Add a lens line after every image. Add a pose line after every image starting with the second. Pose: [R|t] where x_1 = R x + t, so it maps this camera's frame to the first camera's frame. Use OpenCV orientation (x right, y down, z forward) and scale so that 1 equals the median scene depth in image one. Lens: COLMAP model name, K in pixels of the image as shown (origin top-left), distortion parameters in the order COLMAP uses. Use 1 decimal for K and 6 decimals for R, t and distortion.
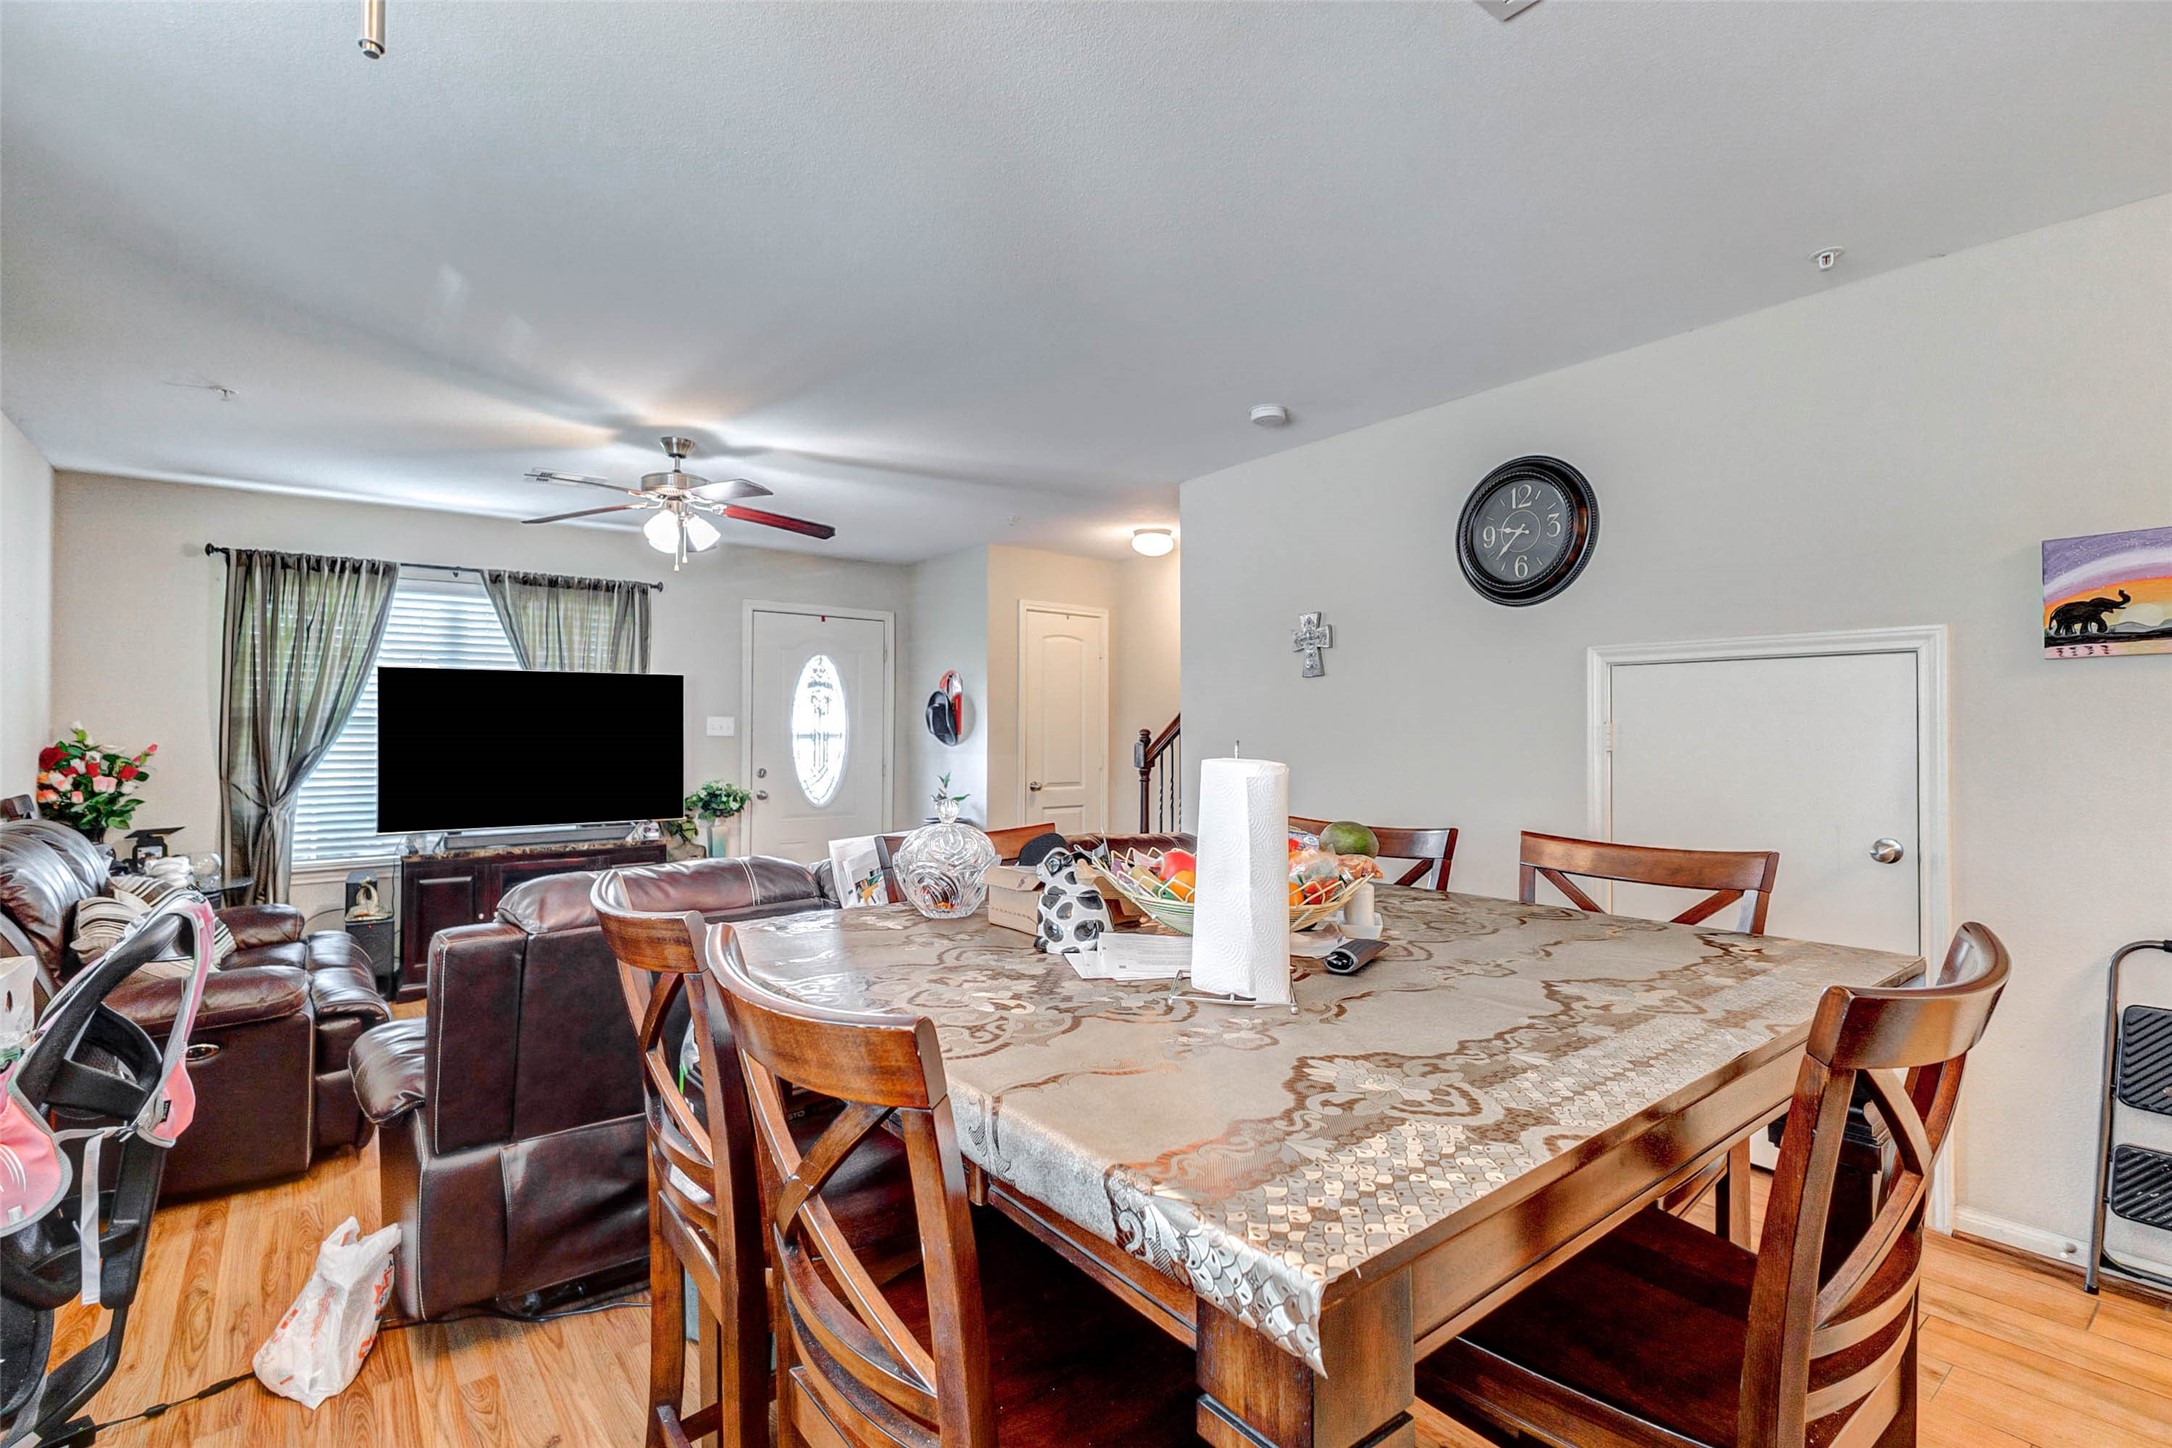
lens RADIAL K [[1014.6, 0, 1106.7], [0, 1014.6, 718.1], [0, 0, 1]] dist [0.003626, -0.002698]
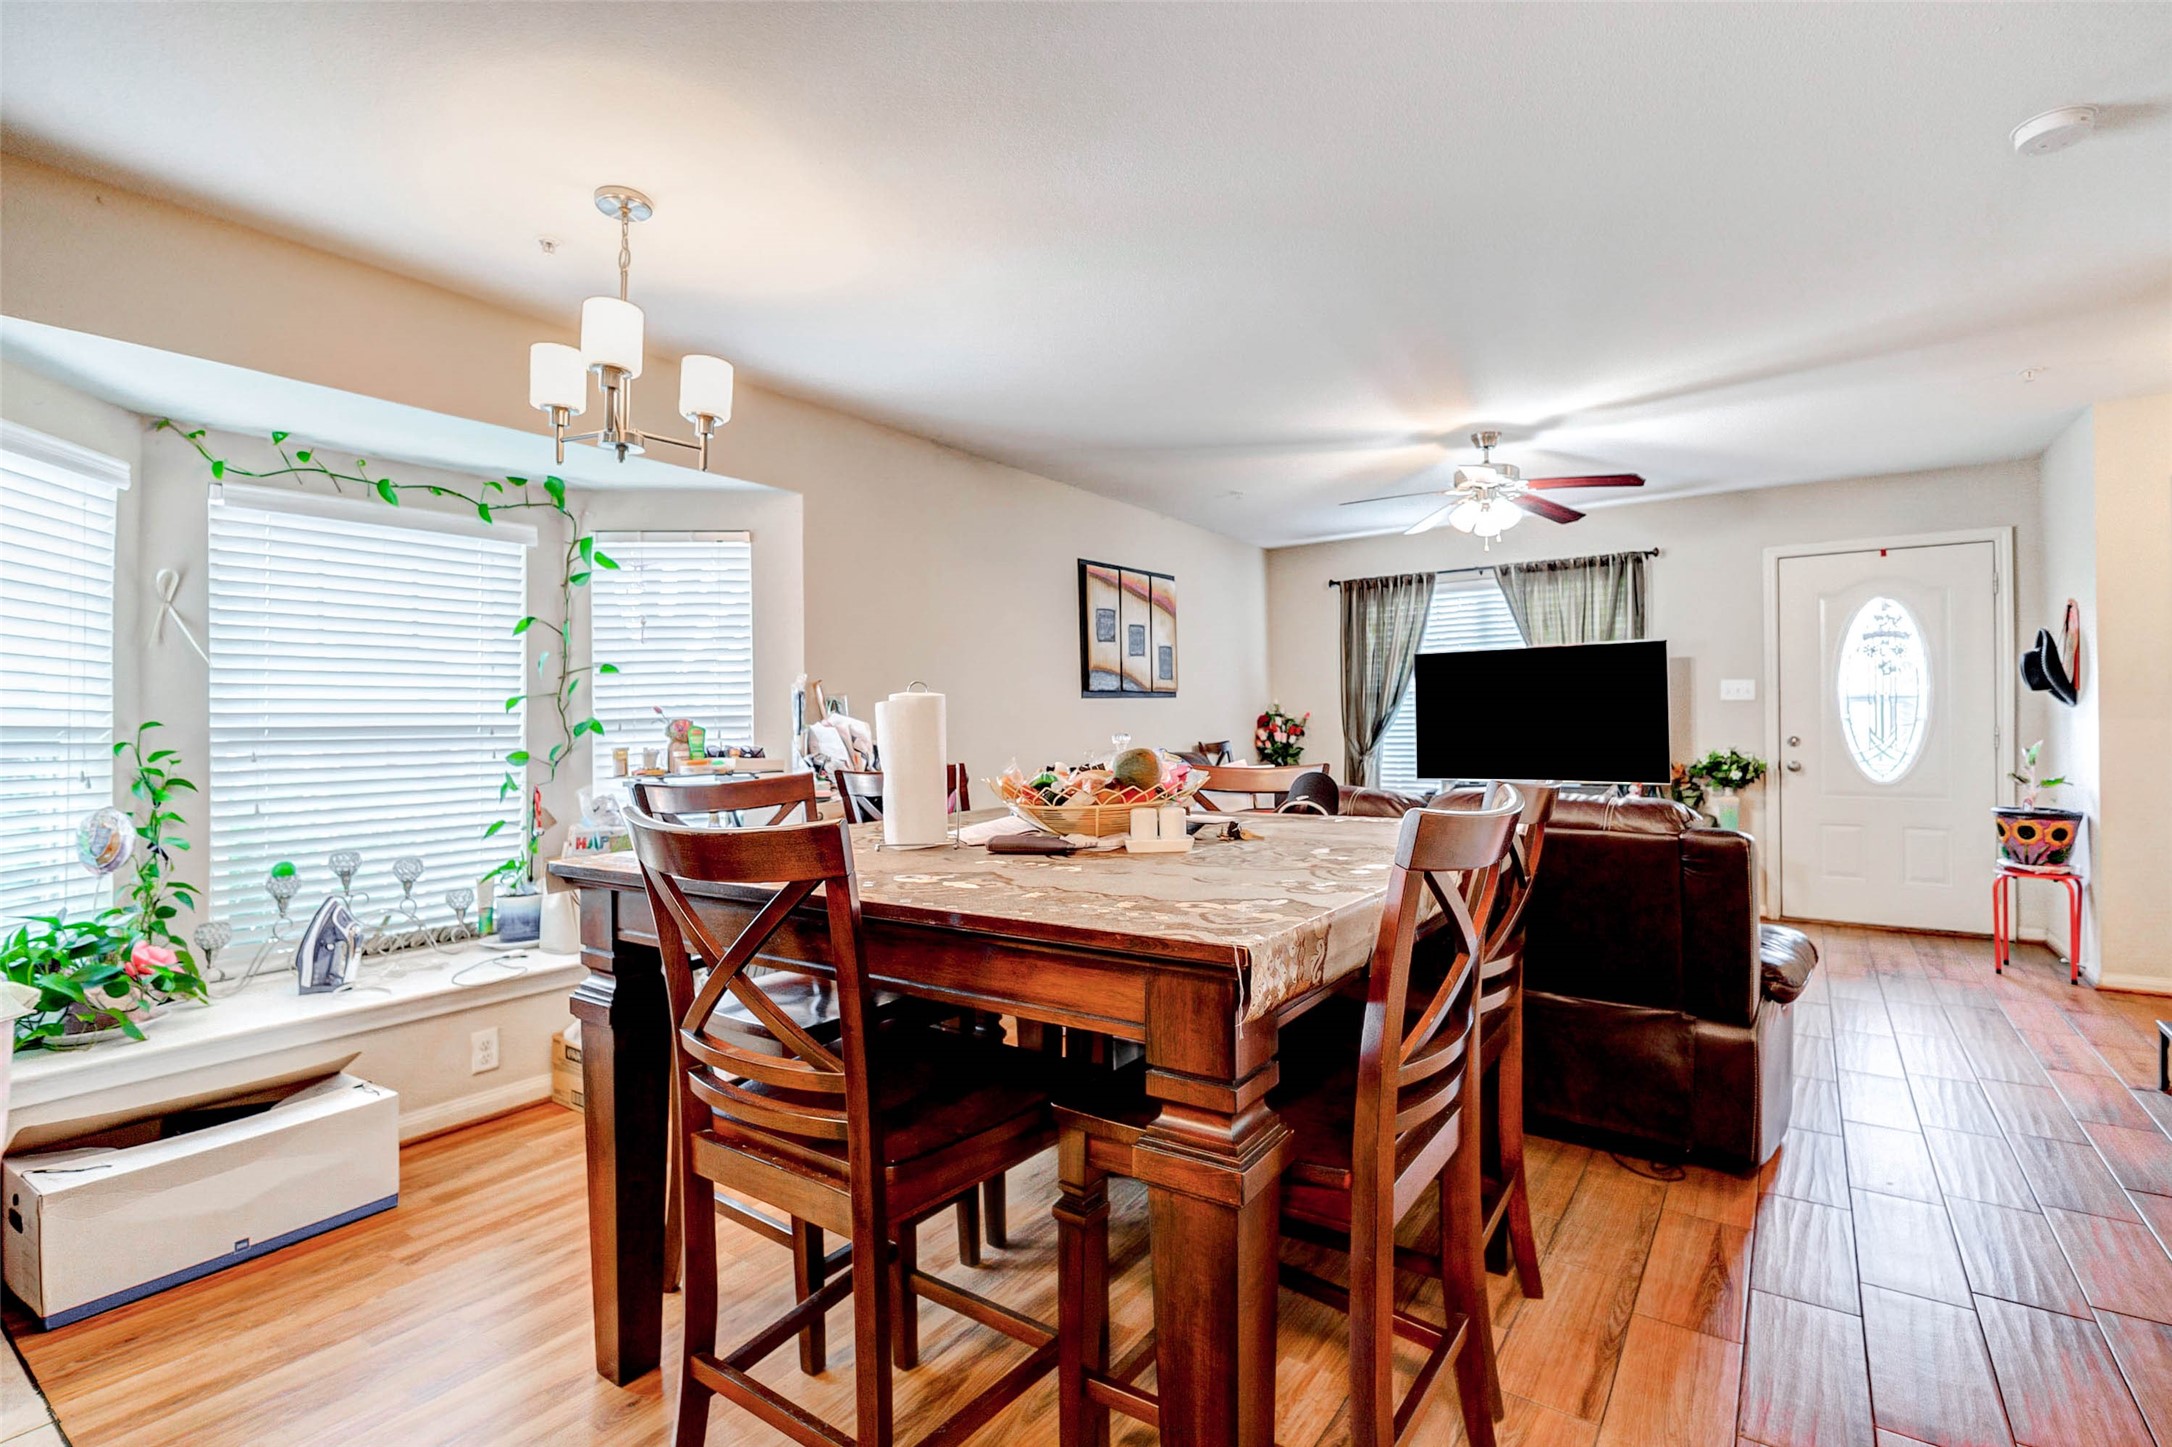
lens RADIAL K [[1014.6, 0, 1095.7], [0, 1014.6, 717.9], [0, 0, 1]] dist [0.003626, -0.002698]
pose [[0.270338, -0.006129, -0.962746, 0.431395], [0.027211, 0.999629, 0.001277, 0.020305], [0.962381, -0.026543, 0.270404, 0.224288]]
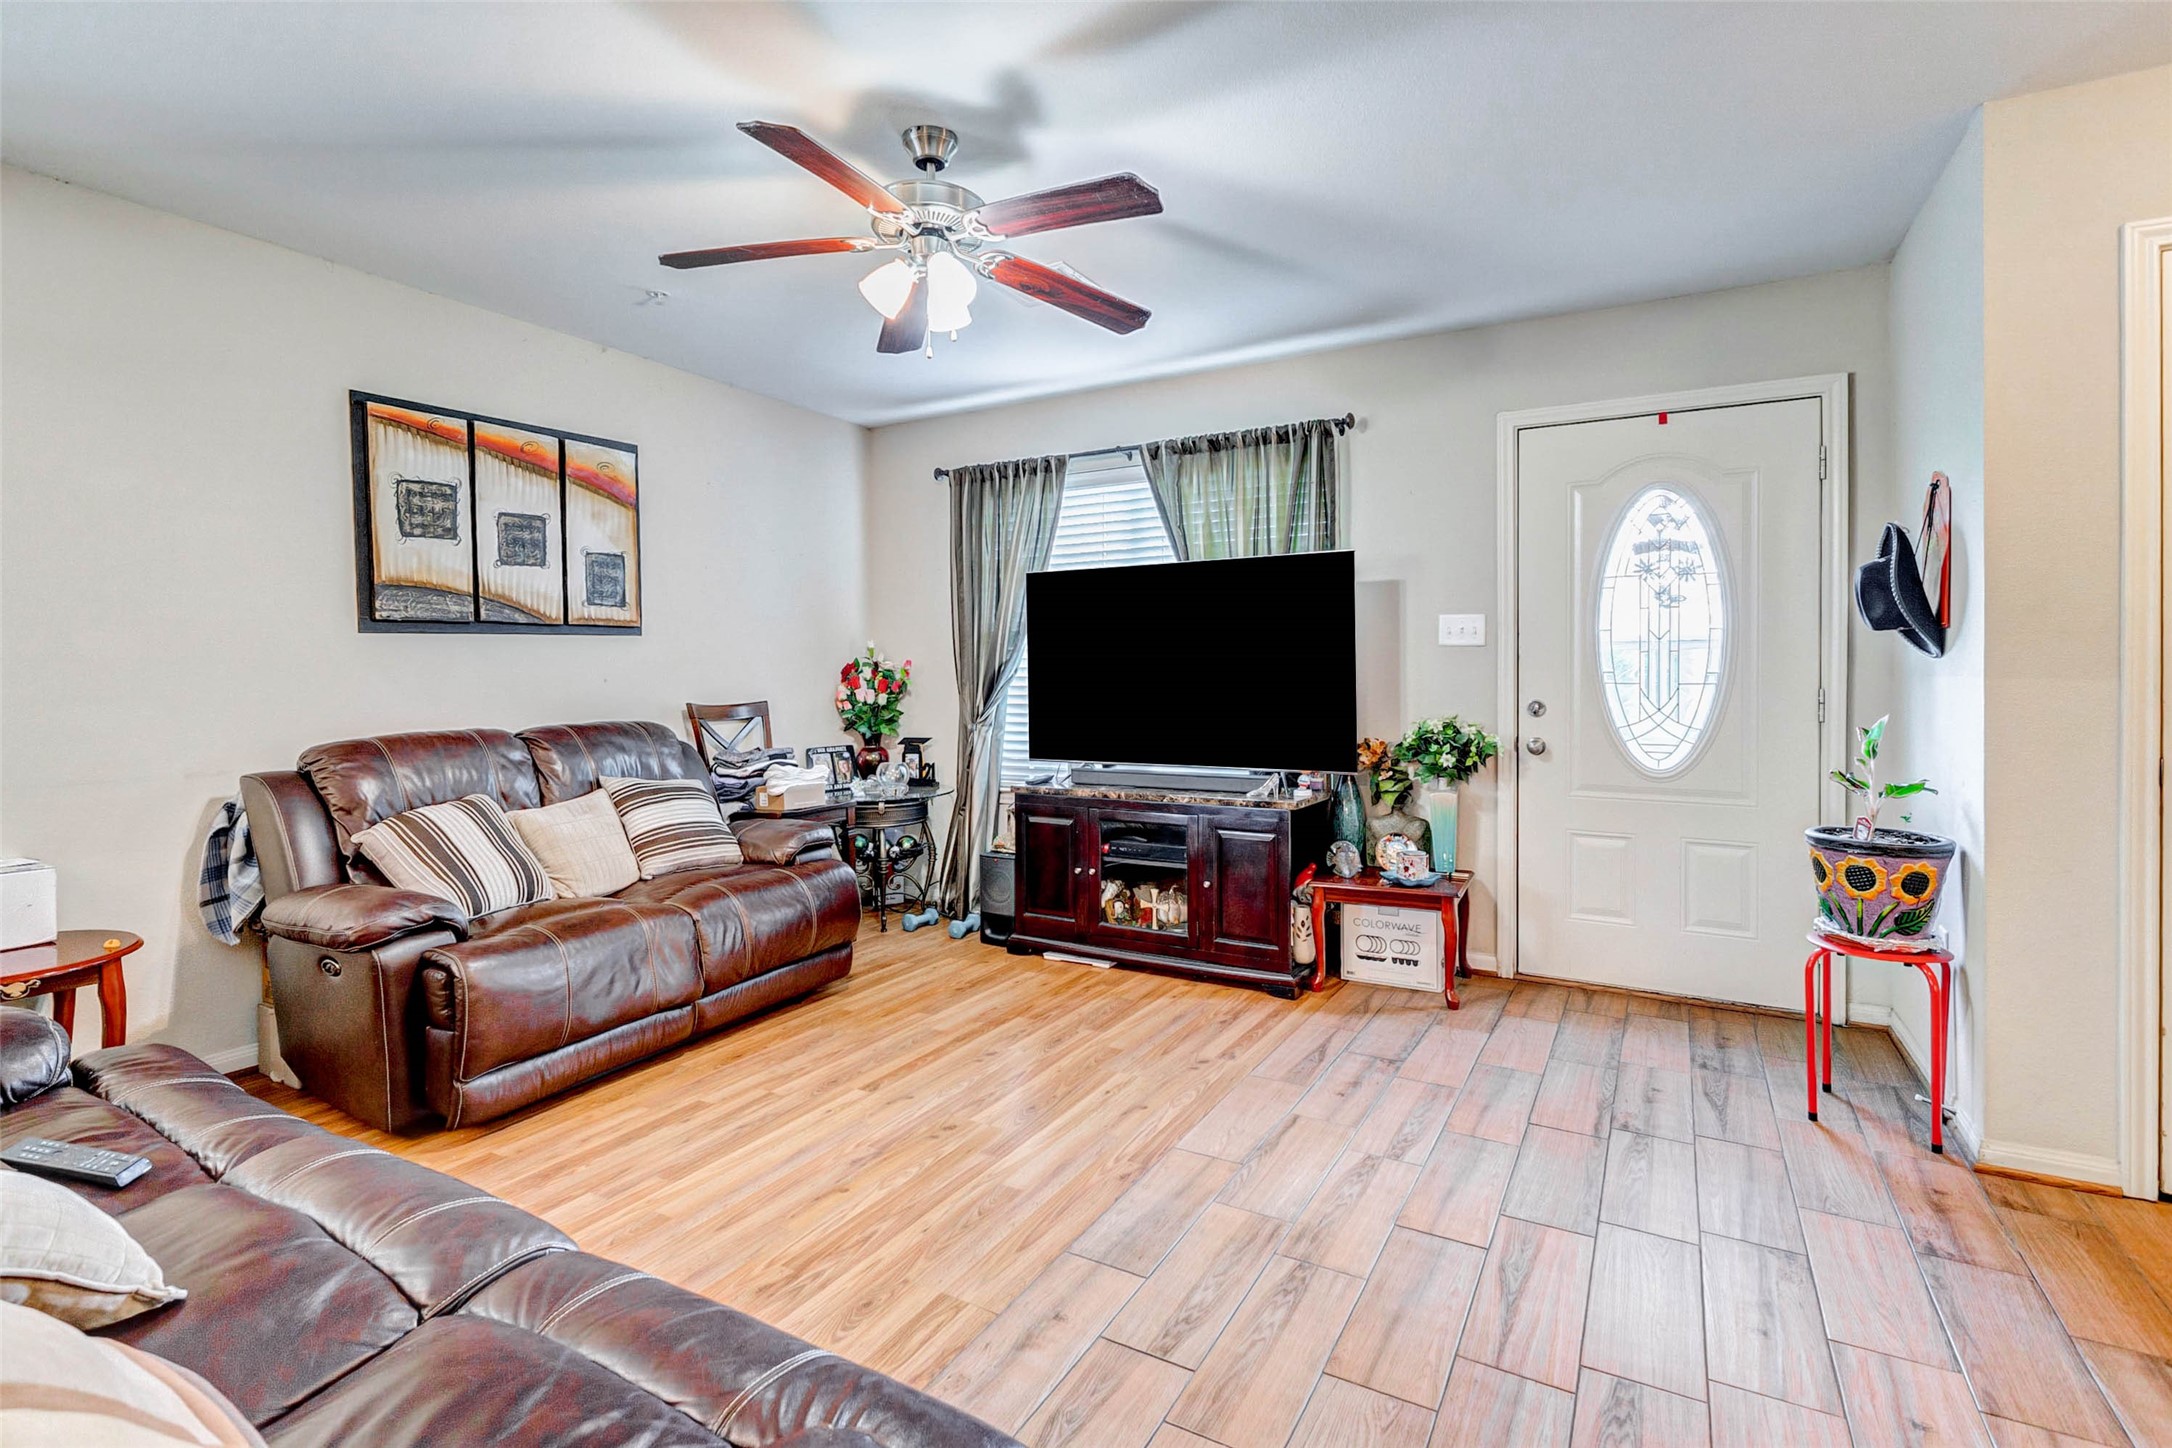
lens RADIAL K [[1014.6, 0, 1099.3], [0, 1014.6, 676.7], [0, 0, 1]] dist [0.003626, -0.002698]
pose [[0.361300, 0.005291, -0.932435, 0.137461], [0.021354, 0.999675, 0.013947, 0.028592], [0.932205, -0.024950, 0.361069, 0.698957]]
